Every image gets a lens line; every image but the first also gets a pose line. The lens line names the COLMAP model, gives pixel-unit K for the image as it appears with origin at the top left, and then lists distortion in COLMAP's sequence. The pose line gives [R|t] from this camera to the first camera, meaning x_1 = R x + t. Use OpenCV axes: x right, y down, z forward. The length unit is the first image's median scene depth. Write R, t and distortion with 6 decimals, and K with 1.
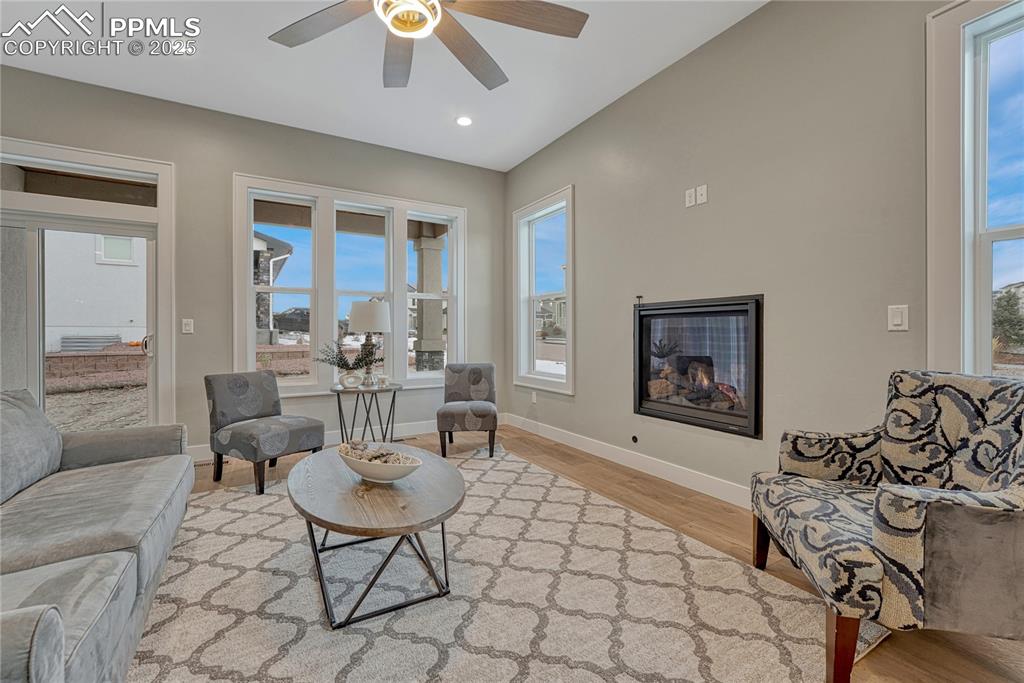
lens RADIAL K [[437.1, 0, 514.8], [0, 437.1, 334.7], [0, 0, 1]] dist [0.000700, 0.000328]
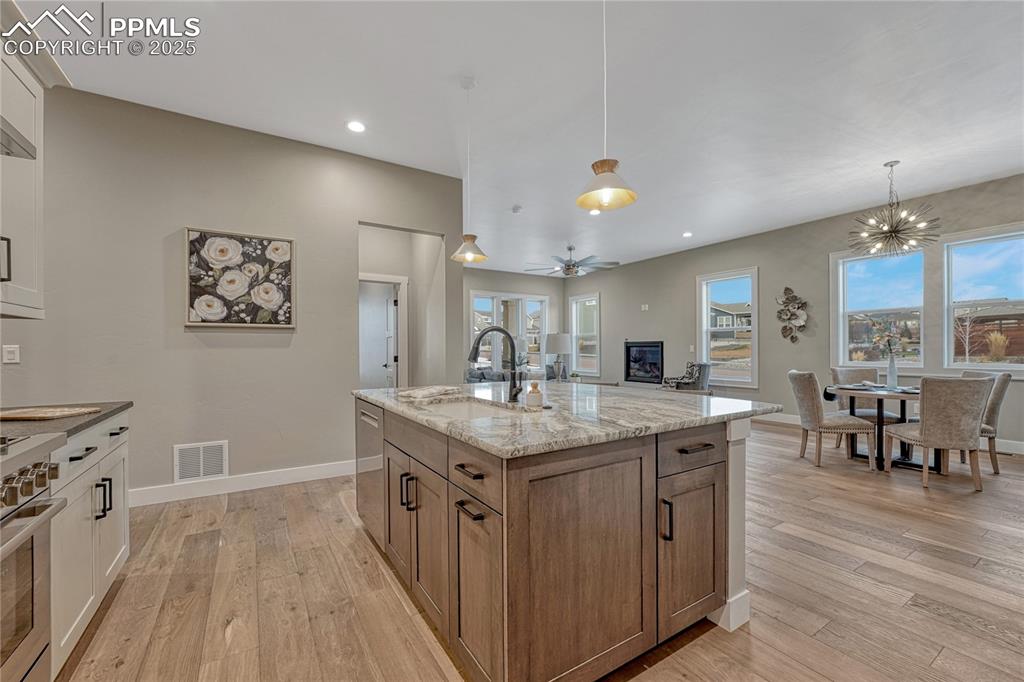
lens RADIAL K [[437.1, 0, 514.8], [0, 437.1, 334.2], [0, 0, 1]] dist [0.000700, 0.000328]
pose [[0.998923, 0.004213, 0.046217, -0.546328], [-0.002719, 0.999473, -0.032339, -0.024502], [-0.046329, 0.032178, 0.998408, -1.725798]]
